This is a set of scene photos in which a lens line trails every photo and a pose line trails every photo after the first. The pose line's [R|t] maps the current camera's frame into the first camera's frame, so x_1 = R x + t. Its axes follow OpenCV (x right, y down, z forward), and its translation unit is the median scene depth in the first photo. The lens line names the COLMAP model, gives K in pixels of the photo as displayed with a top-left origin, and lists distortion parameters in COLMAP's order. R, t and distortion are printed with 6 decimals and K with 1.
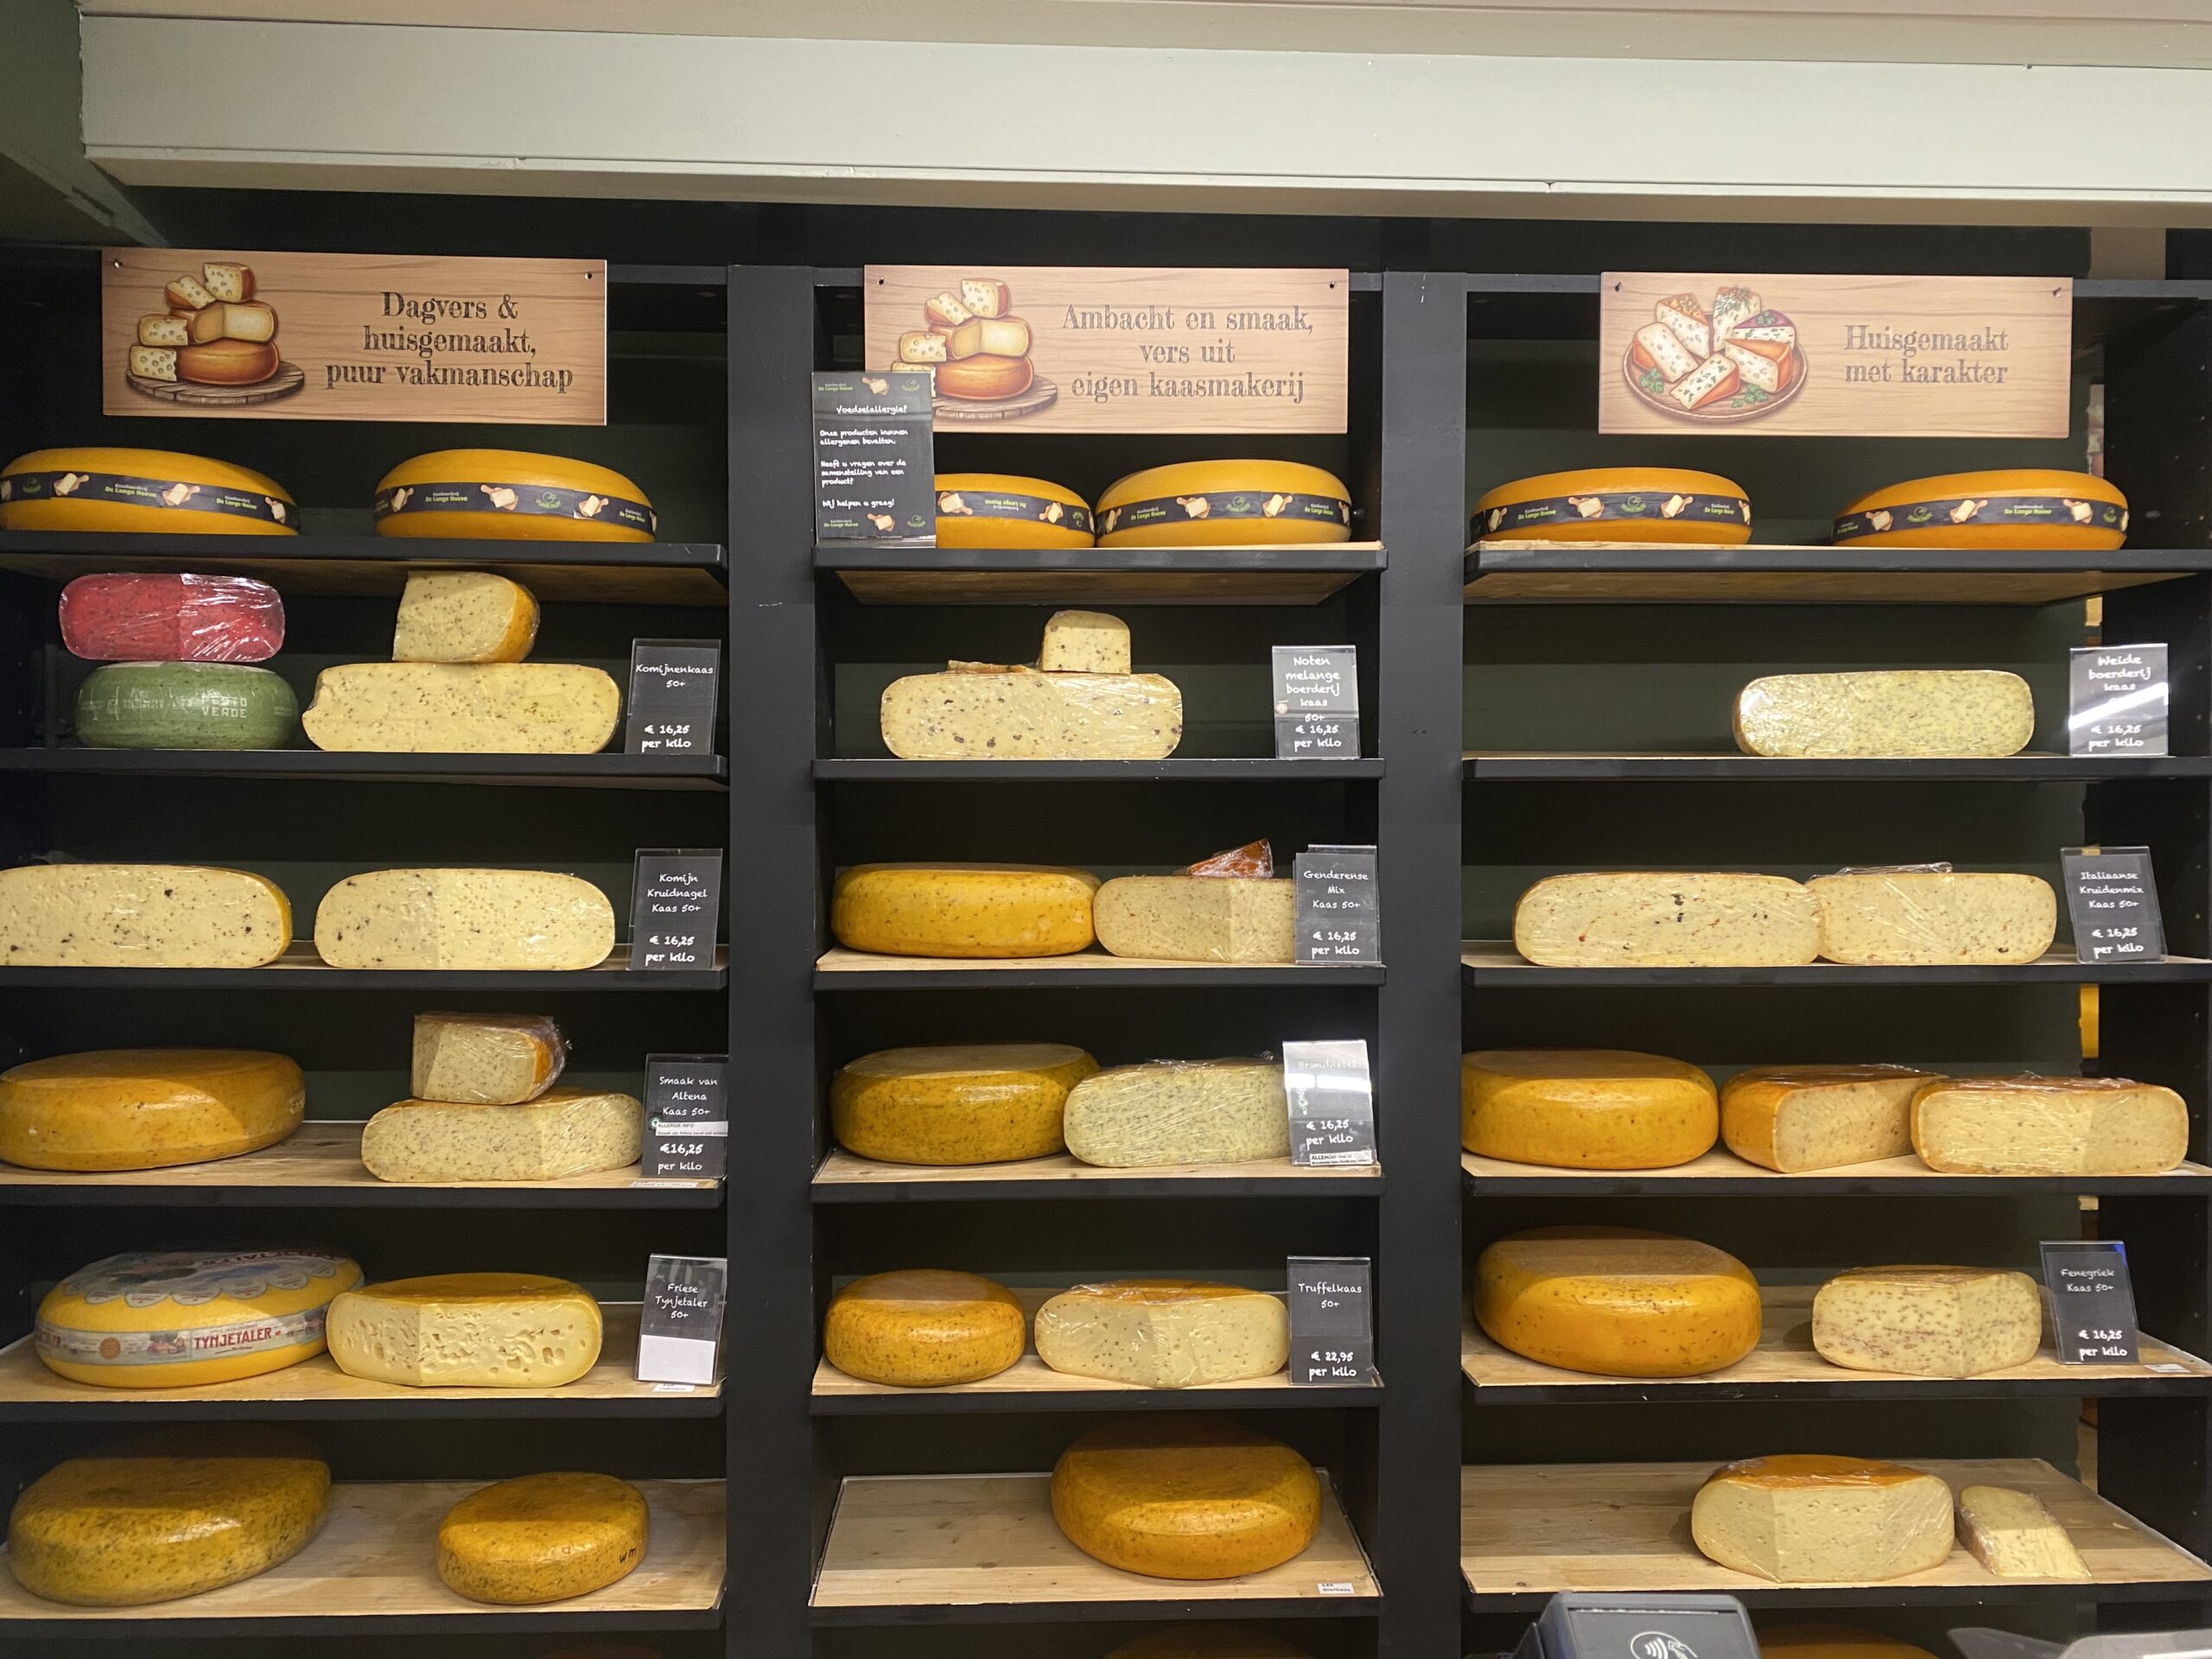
lens RADIAL K [[1645.7, 0, 1091.1], [0, 1645.7, 823.9], [0, 0, 1]] dist [0.023488, -0.016439]
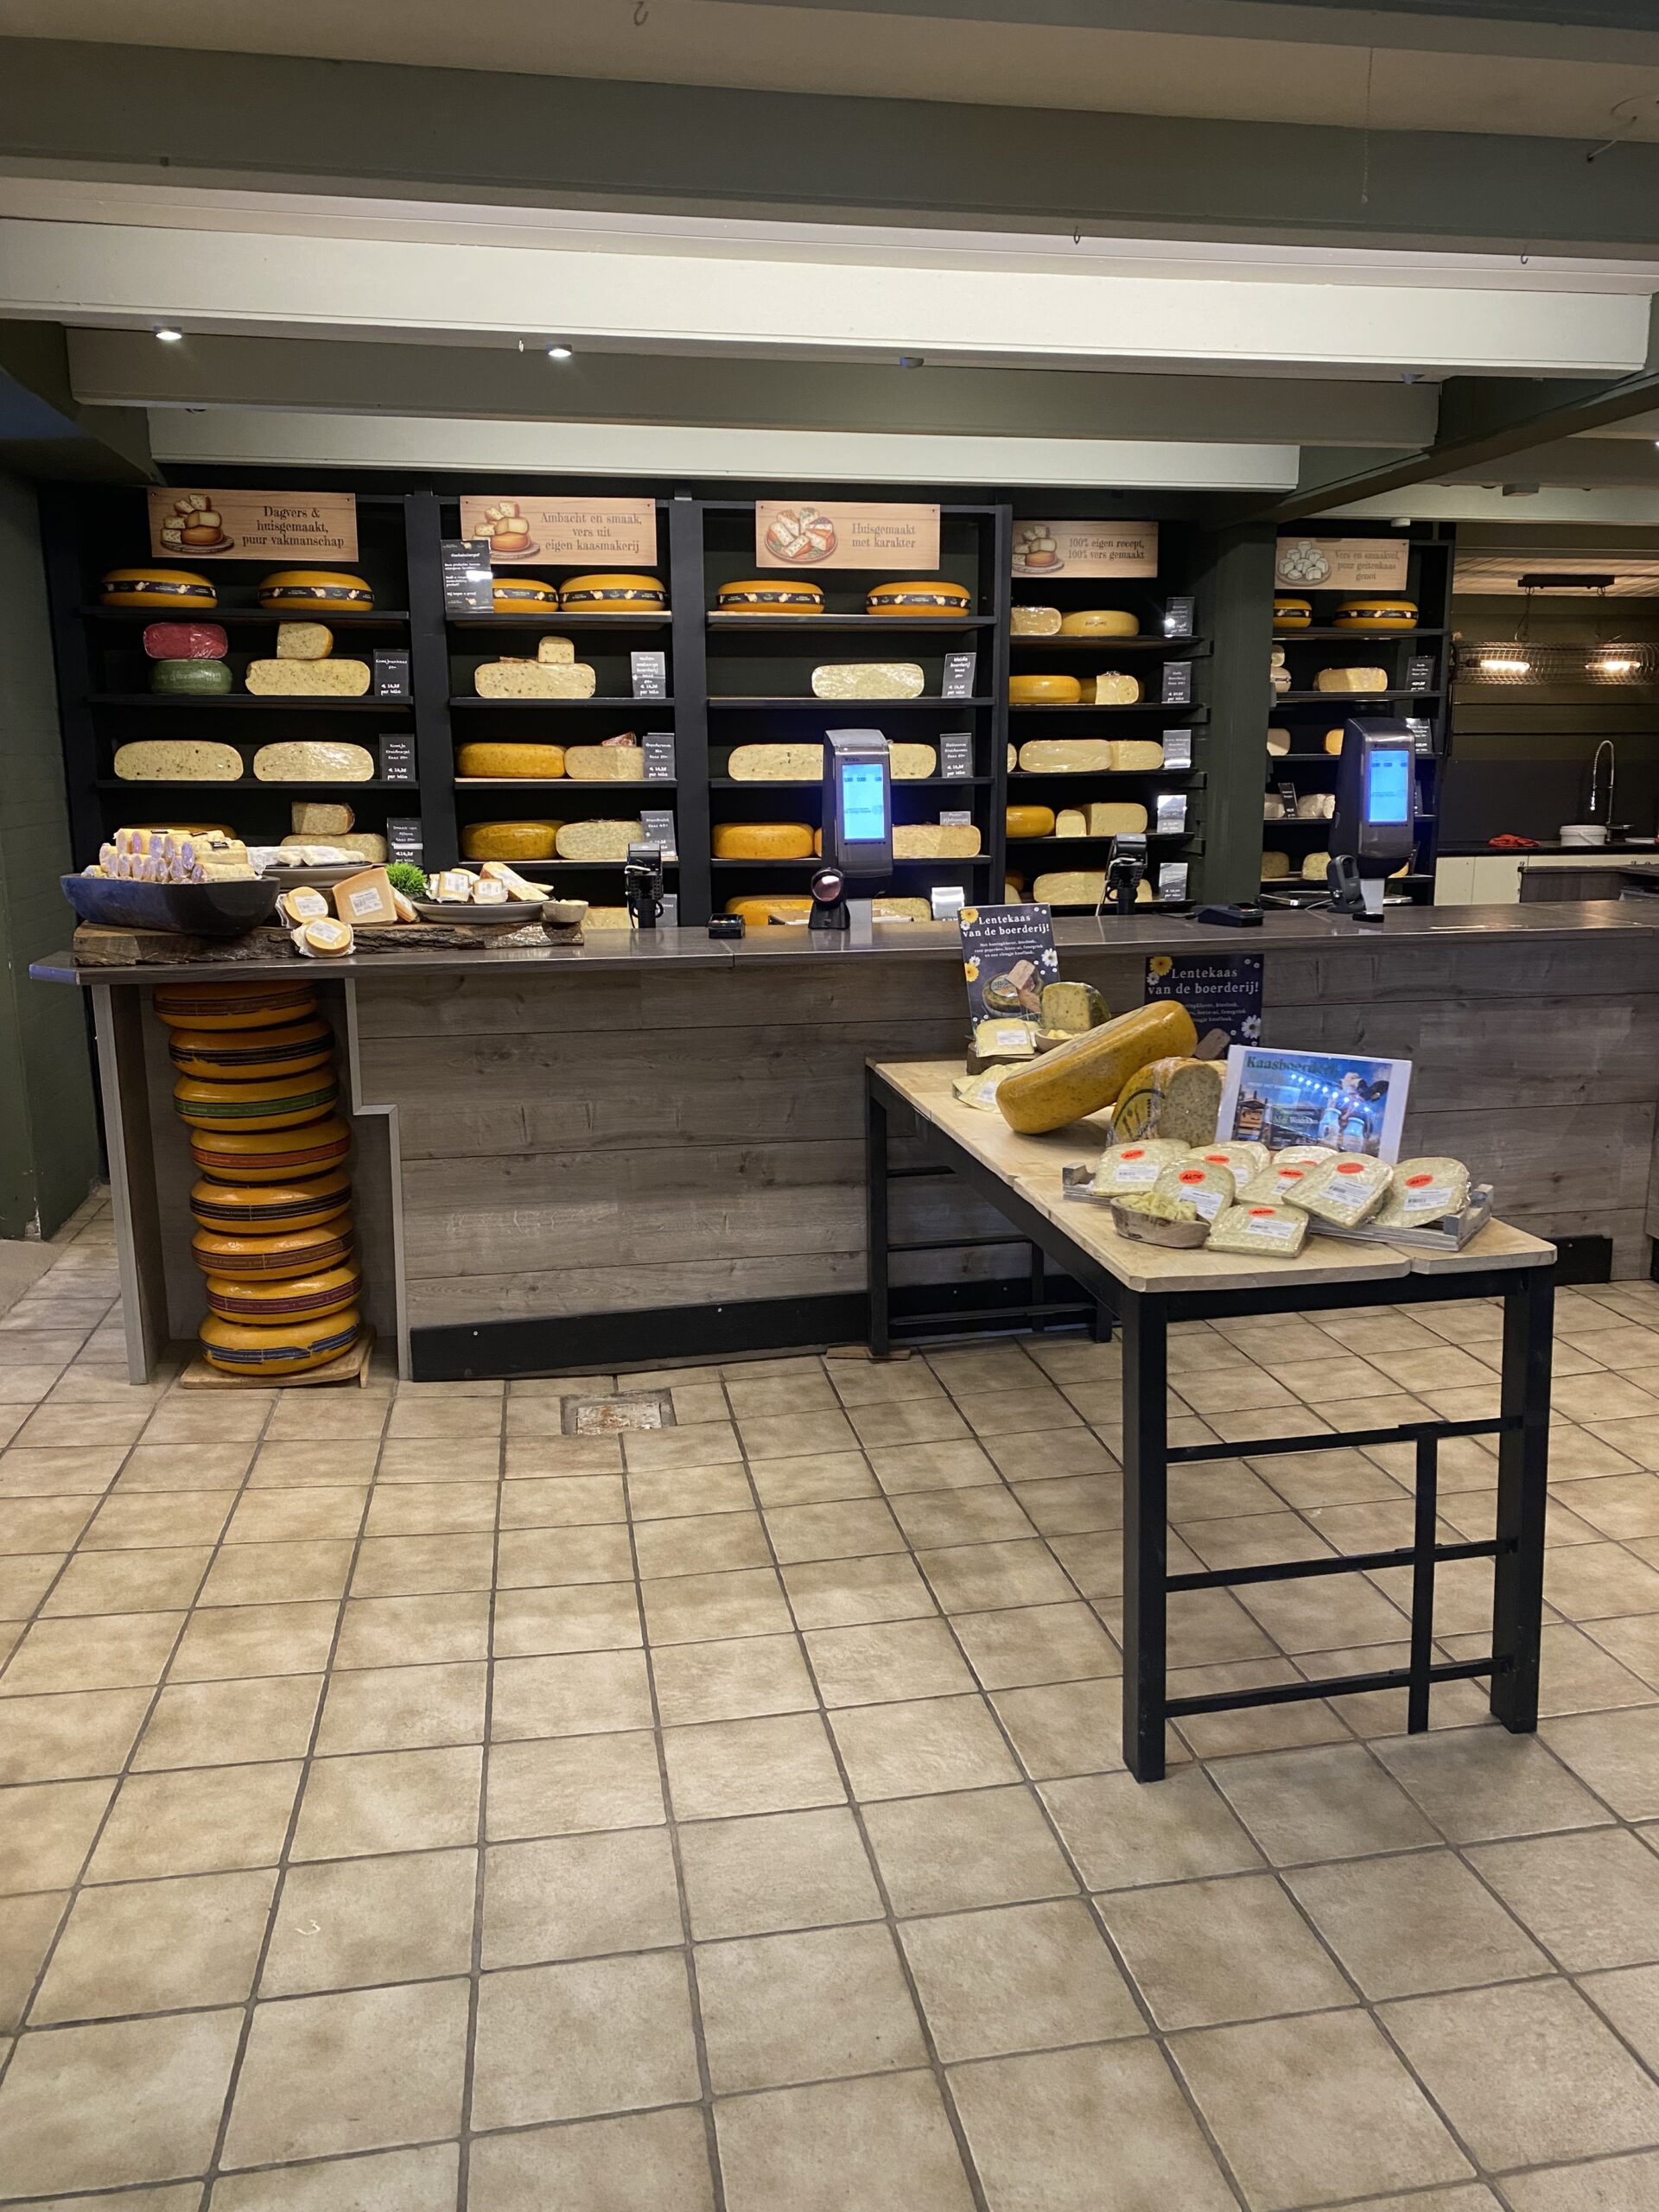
lens RADIAL K [[1645.7, 0, 832.3], [0, 1645.7, 1076.7], [0, 0, 1]] dist [0.023488, -0.016439]
pose [[0.992550, -0.029773, 0.118148, 0.100711], [0.008112, 0.983682, 0.179735, 0.082032], [-0.121572, -0.177437, 0.976594, -1.660622]]
